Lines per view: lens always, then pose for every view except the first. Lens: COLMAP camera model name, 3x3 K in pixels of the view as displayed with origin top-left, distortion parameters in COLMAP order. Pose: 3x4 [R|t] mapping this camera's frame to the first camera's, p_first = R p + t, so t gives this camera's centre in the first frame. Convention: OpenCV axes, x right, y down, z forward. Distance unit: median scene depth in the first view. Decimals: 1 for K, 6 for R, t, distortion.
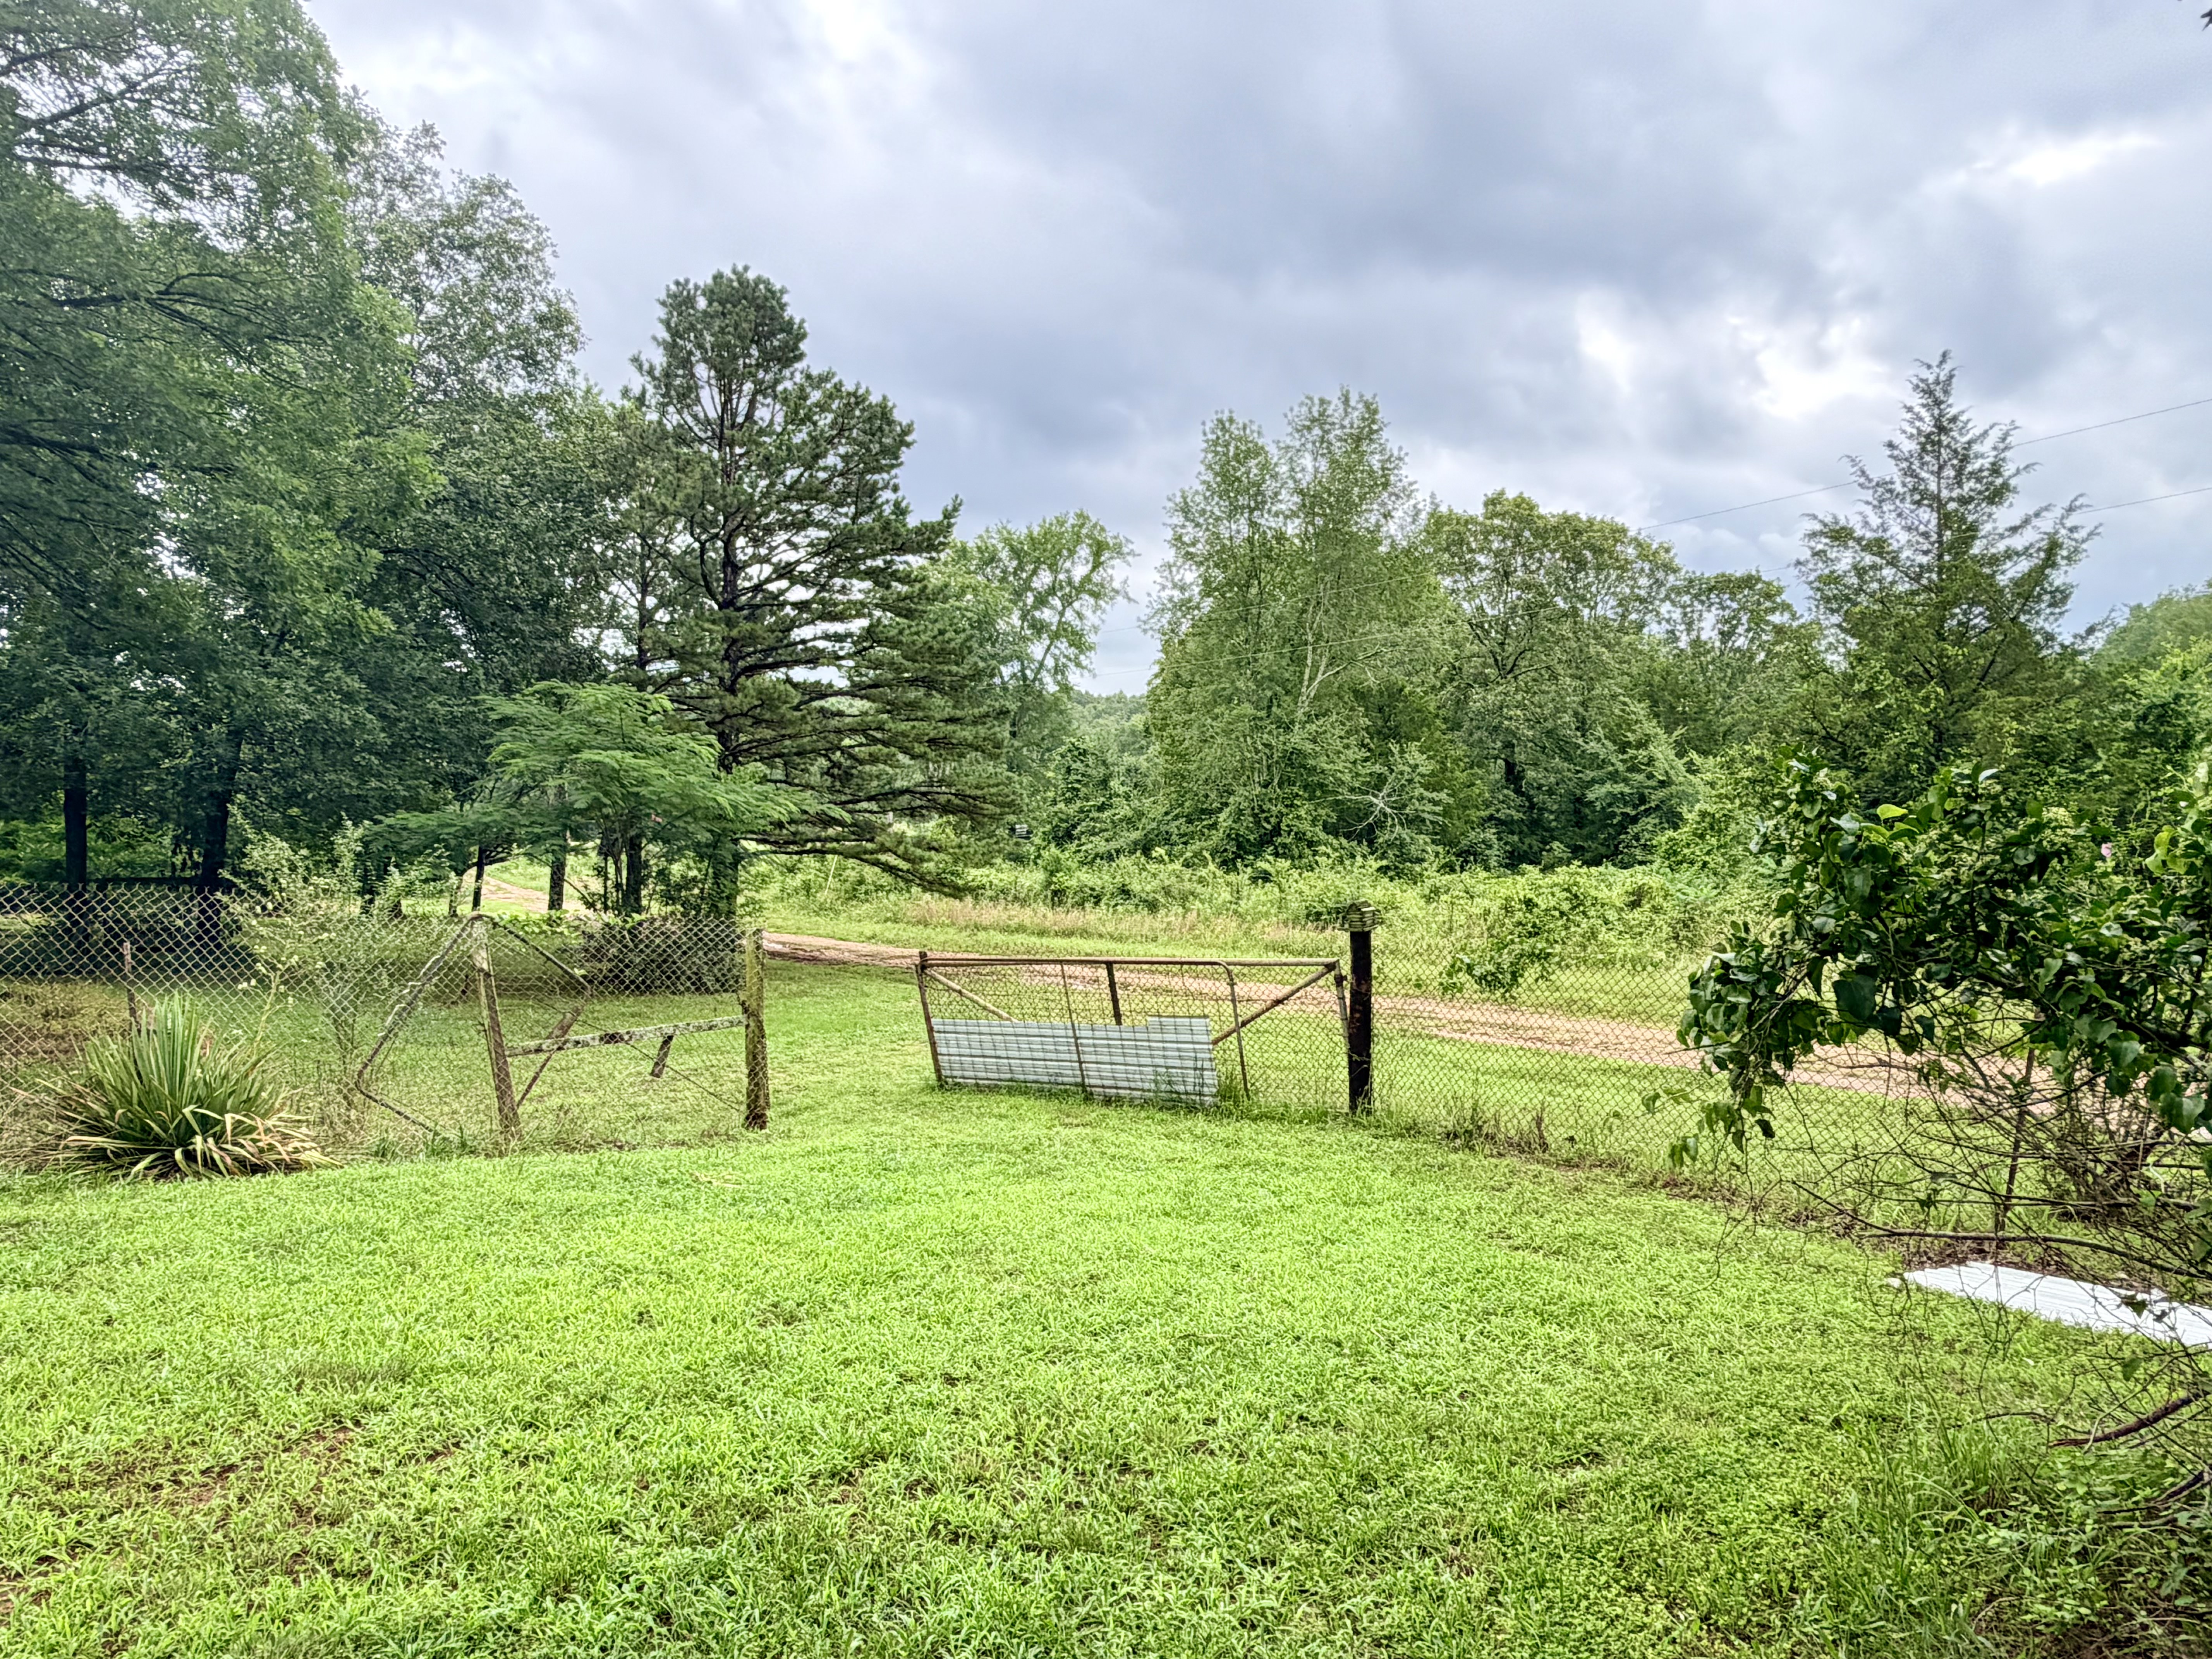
lens RADIAL K [[1499.7, 0, 1105.5], [0, 1499.7, 827.2], [0, 0, 1]] dist [0.000696, 0.000138]
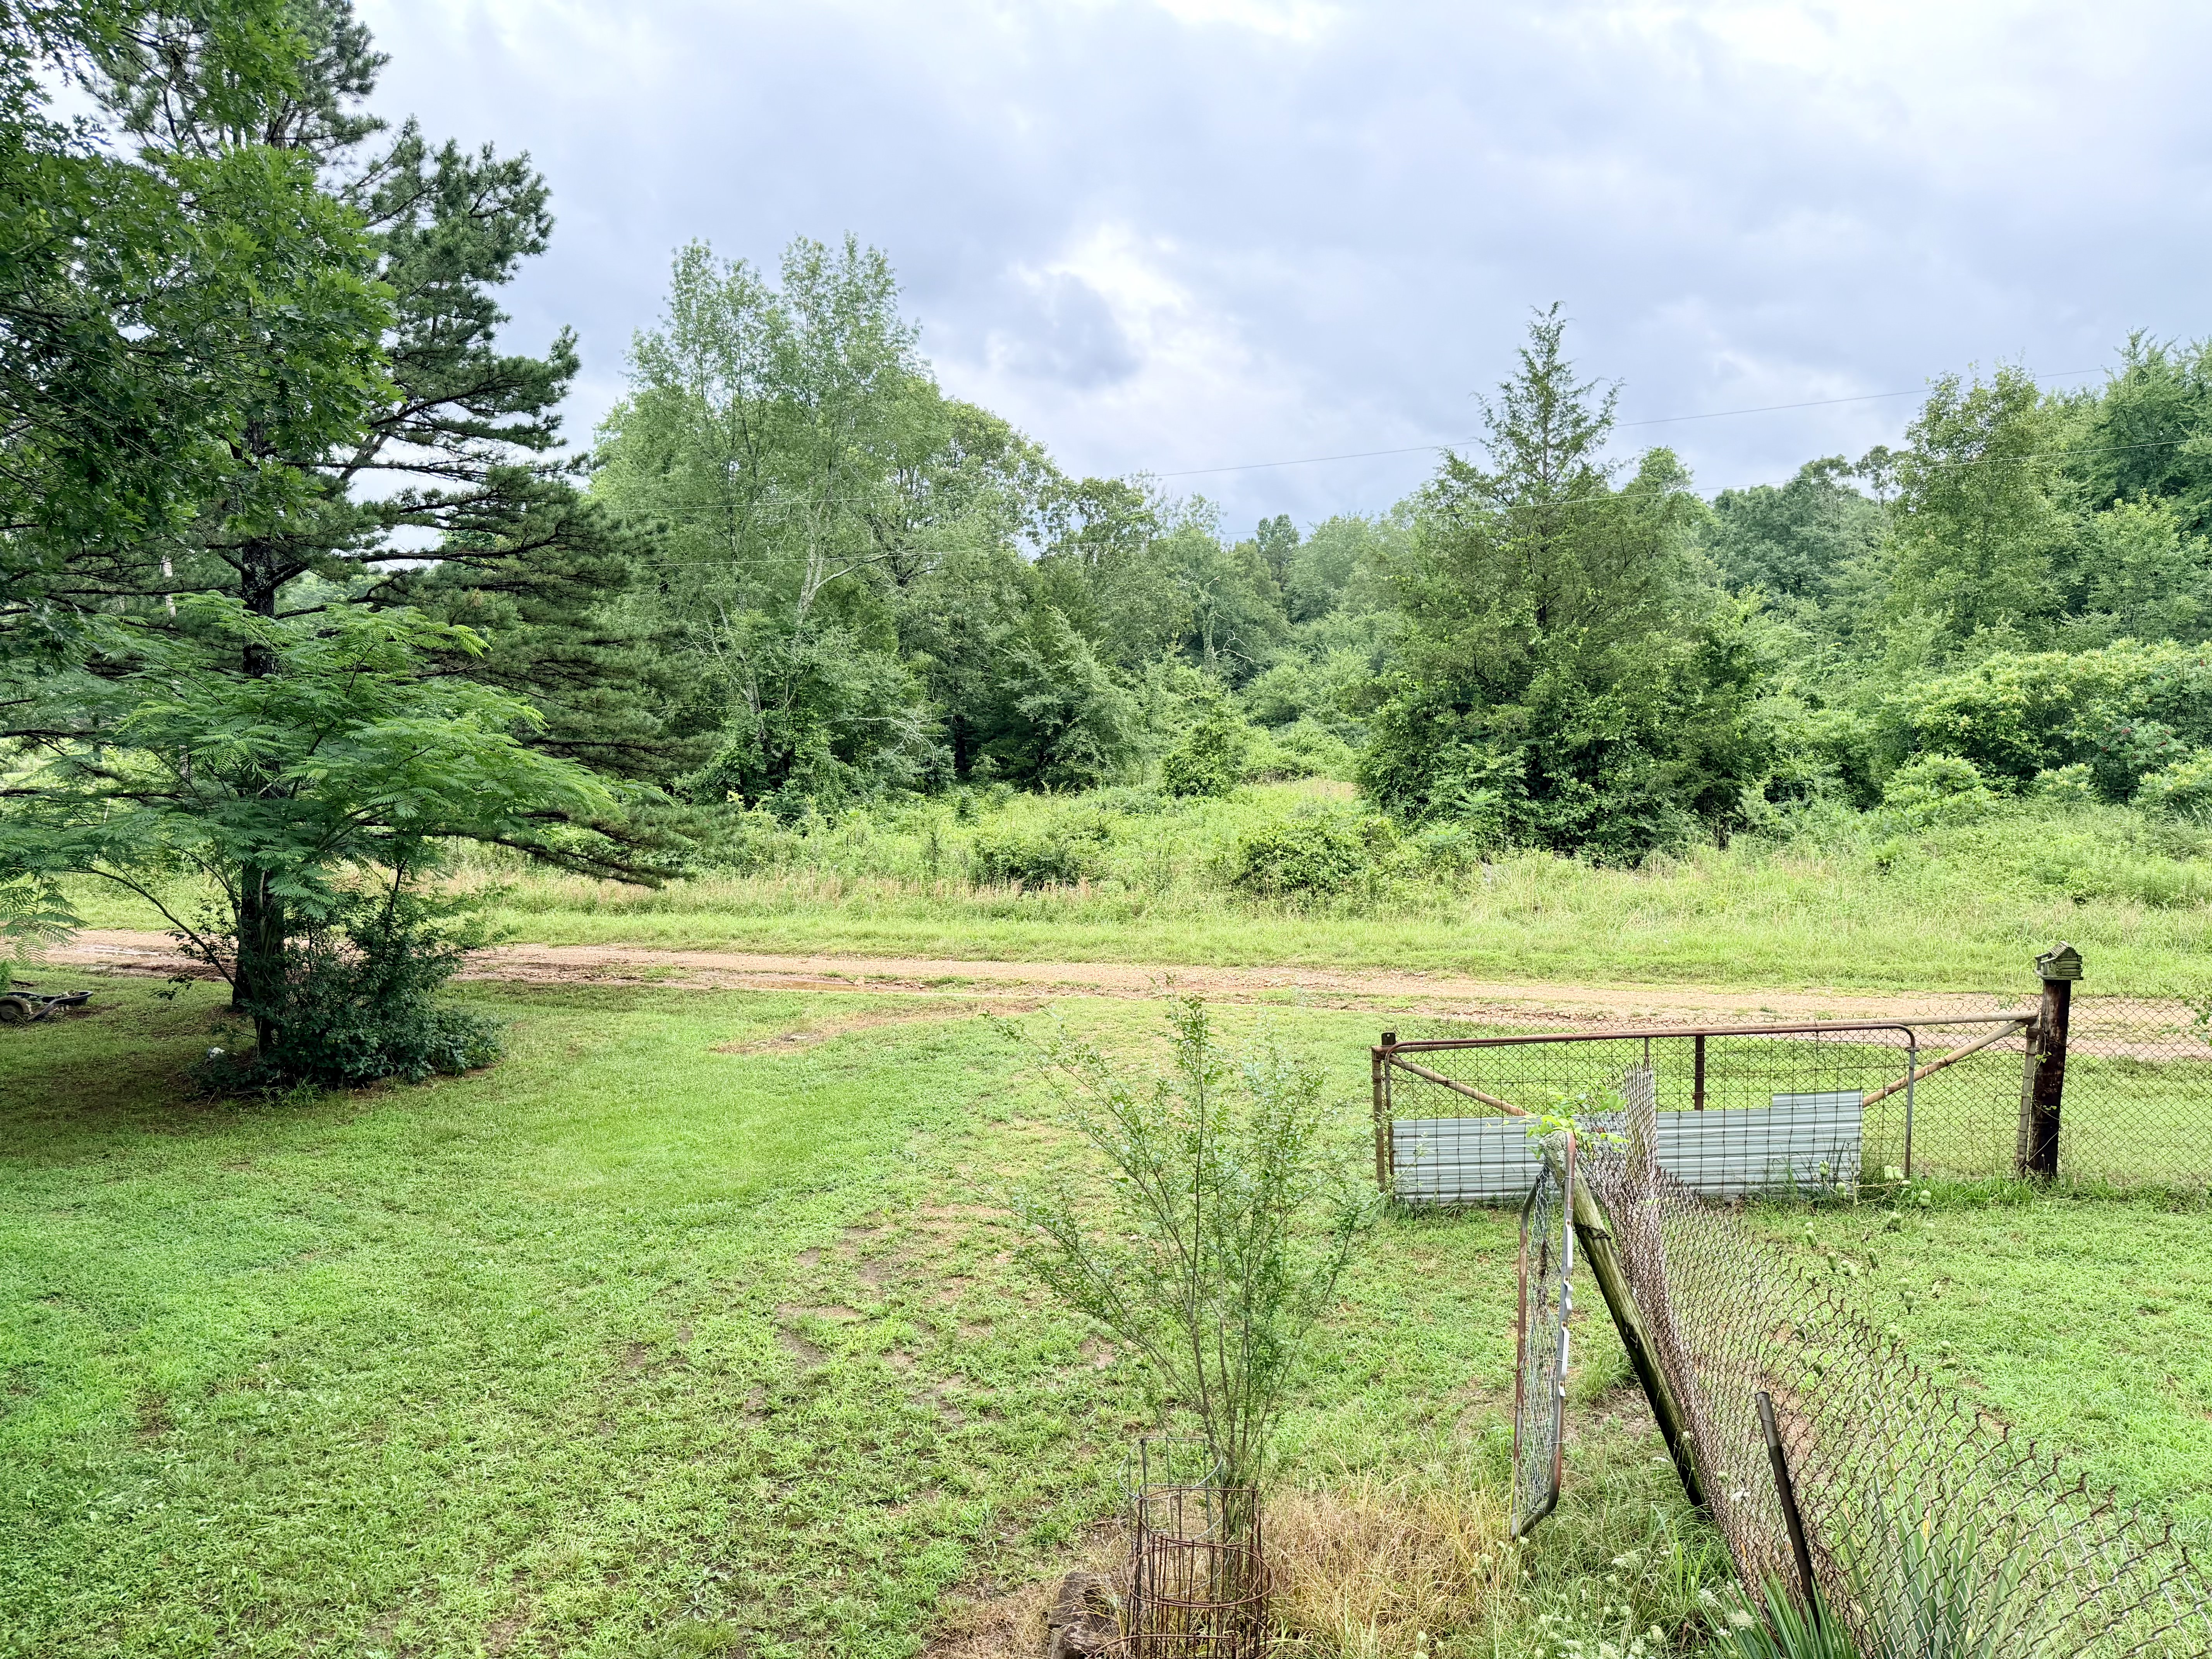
lens RADIAL K [[1559.8, 0, 1106.0], [0, 1559.8, 829.5], [0, 0, 1]] dist [0.007526, -0.022438]
pose [[0.831937, -0.053257, 0.552308, -0.227208], [0.010814, 0.996750, 0.079824, -0.026537], [-0.554765, -0.060436, 0.829809, 0.165440]]
